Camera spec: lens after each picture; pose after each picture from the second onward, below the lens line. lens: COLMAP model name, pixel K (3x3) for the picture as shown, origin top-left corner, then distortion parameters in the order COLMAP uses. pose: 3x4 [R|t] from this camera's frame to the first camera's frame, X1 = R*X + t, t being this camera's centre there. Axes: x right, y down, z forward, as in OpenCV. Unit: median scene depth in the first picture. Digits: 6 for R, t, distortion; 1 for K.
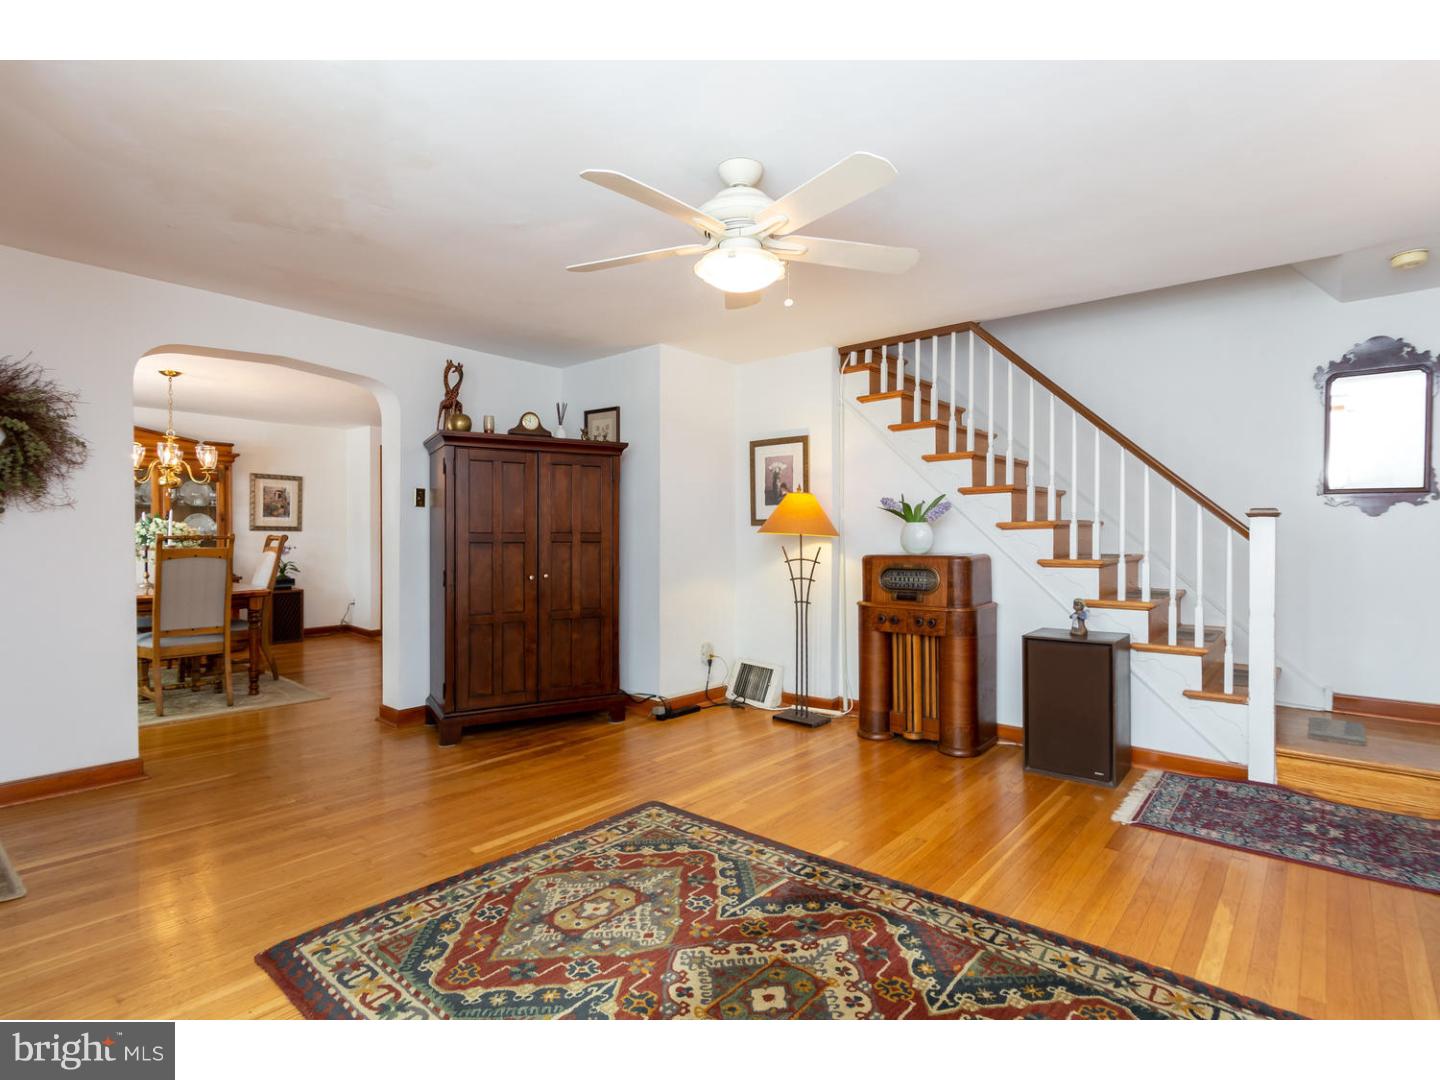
lens RADIAL K [[695.7, 0, 716.8], [0, 695.7, 540.2], [0, 0, 1]] dist [0.002419, 0.000481]
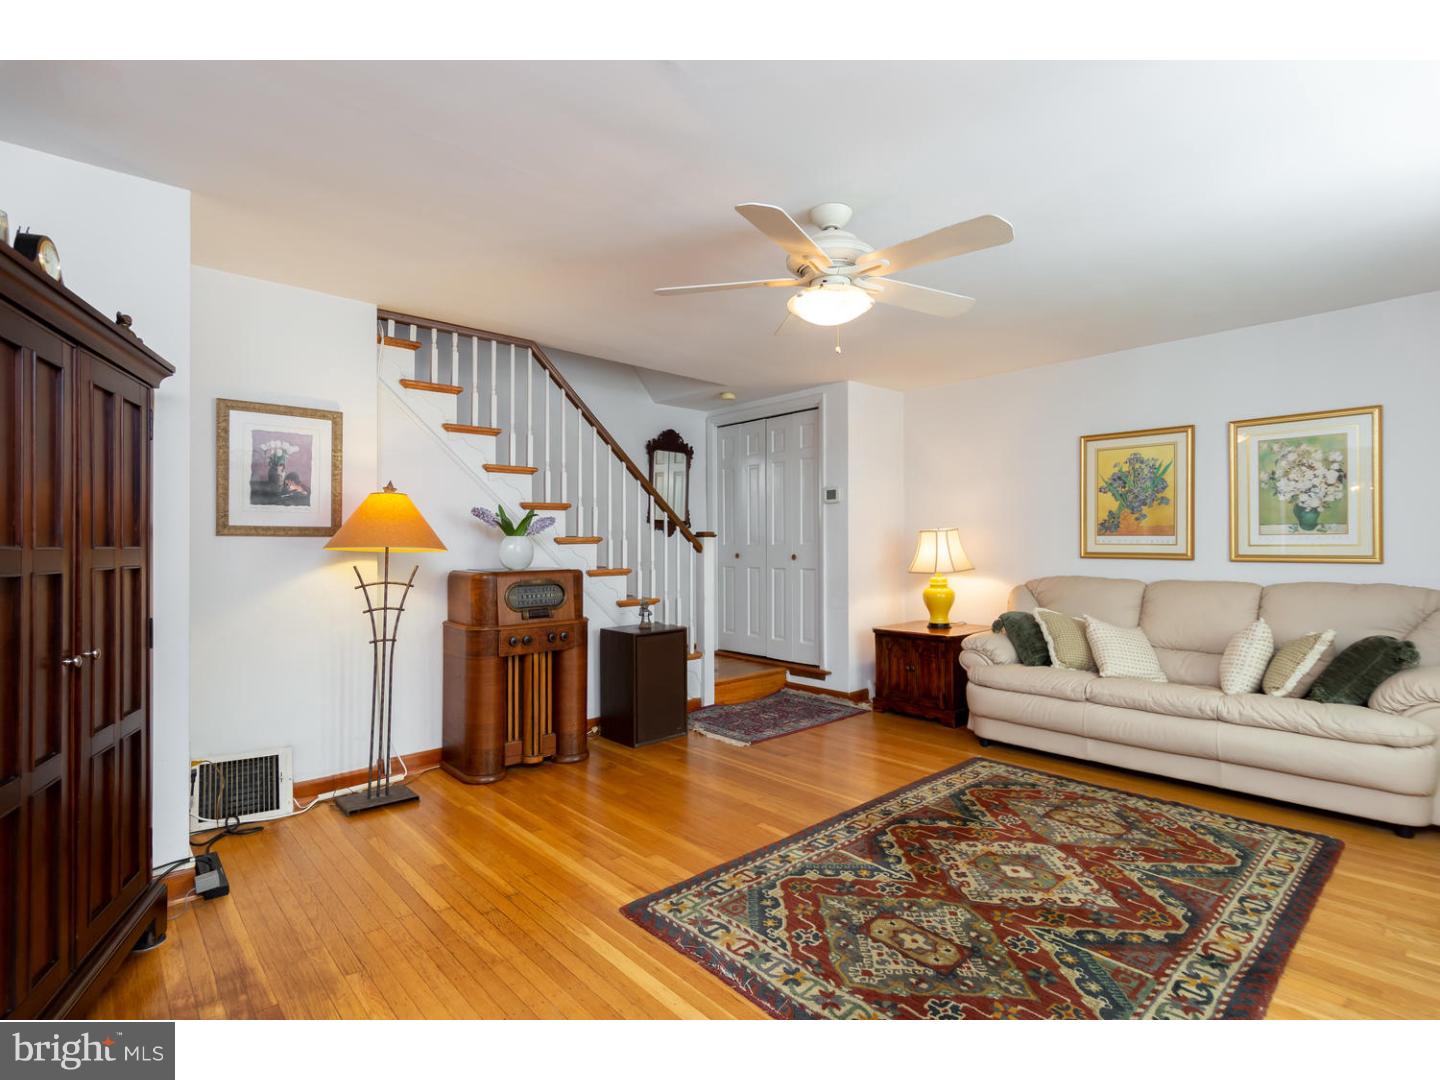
lens RADIAL K [[695.7, 0, 716.8], [0, 695.7, 540.2], [0, 0, 1]] dist [0.002419, 0.000481]
pose [[0.146014, 0.009149, 0.989240, -0.869553], [0.009500, 0.999898, -0.010650, -0.010641], [-0.989237, 0.010953, 0.145912, 0.837936]]
